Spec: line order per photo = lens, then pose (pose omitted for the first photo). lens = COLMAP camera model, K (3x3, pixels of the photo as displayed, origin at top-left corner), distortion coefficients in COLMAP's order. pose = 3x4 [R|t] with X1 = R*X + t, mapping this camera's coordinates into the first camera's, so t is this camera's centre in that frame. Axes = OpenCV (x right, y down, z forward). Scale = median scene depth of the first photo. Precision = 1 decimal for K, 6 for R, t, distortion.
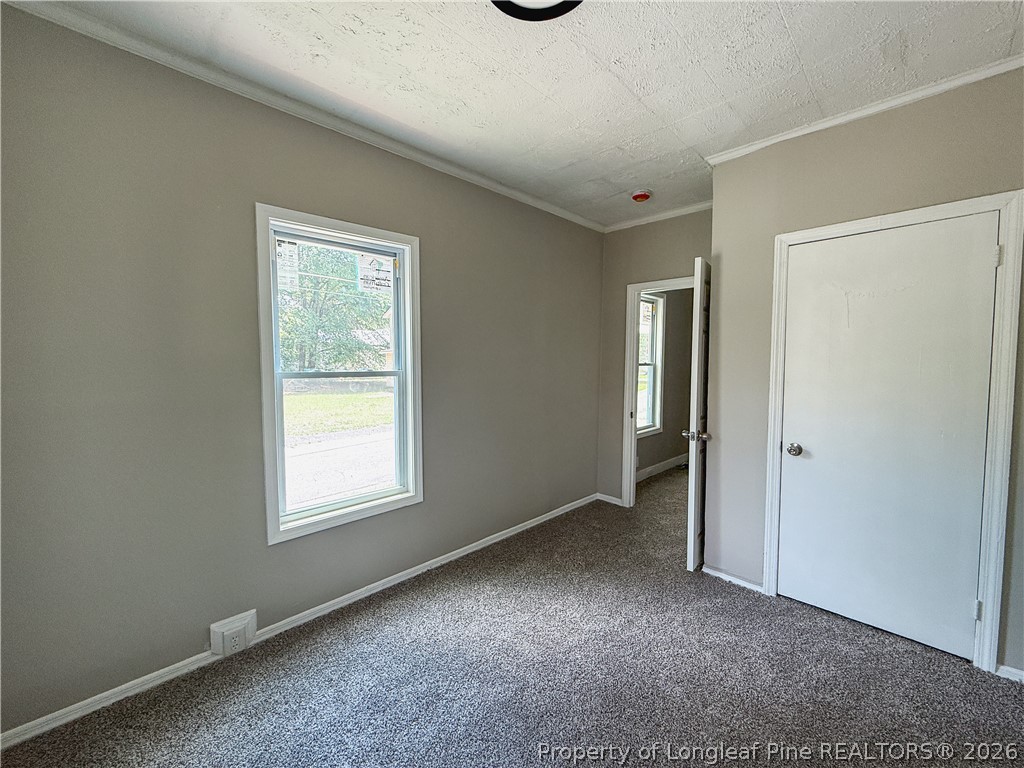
lens RADIAL K [[416.8, 0, 510.0], [0, 416.8, 386.0], [0, 0, 1]] dist [0.002478, -0.000154]
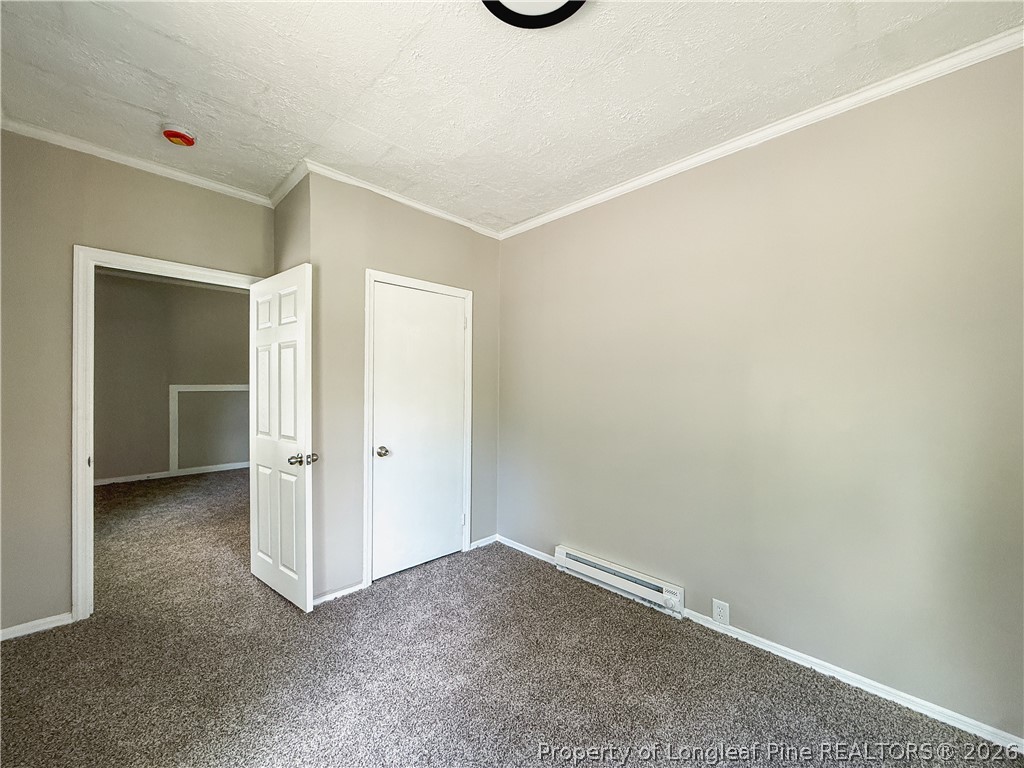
lens RADIAL K [[416.8, 0, 510.9], [0, 416.8, 383.3], [0, 0, 1]] dist [0.002478, -0.000154]
pose [[-0.020543, -0.004196, 0.999780, -0.521790], [0.038095, 0.999262, 0.004977, -0.035625], [-0.999063, 0.038189, -0.020368, 0.641970]]
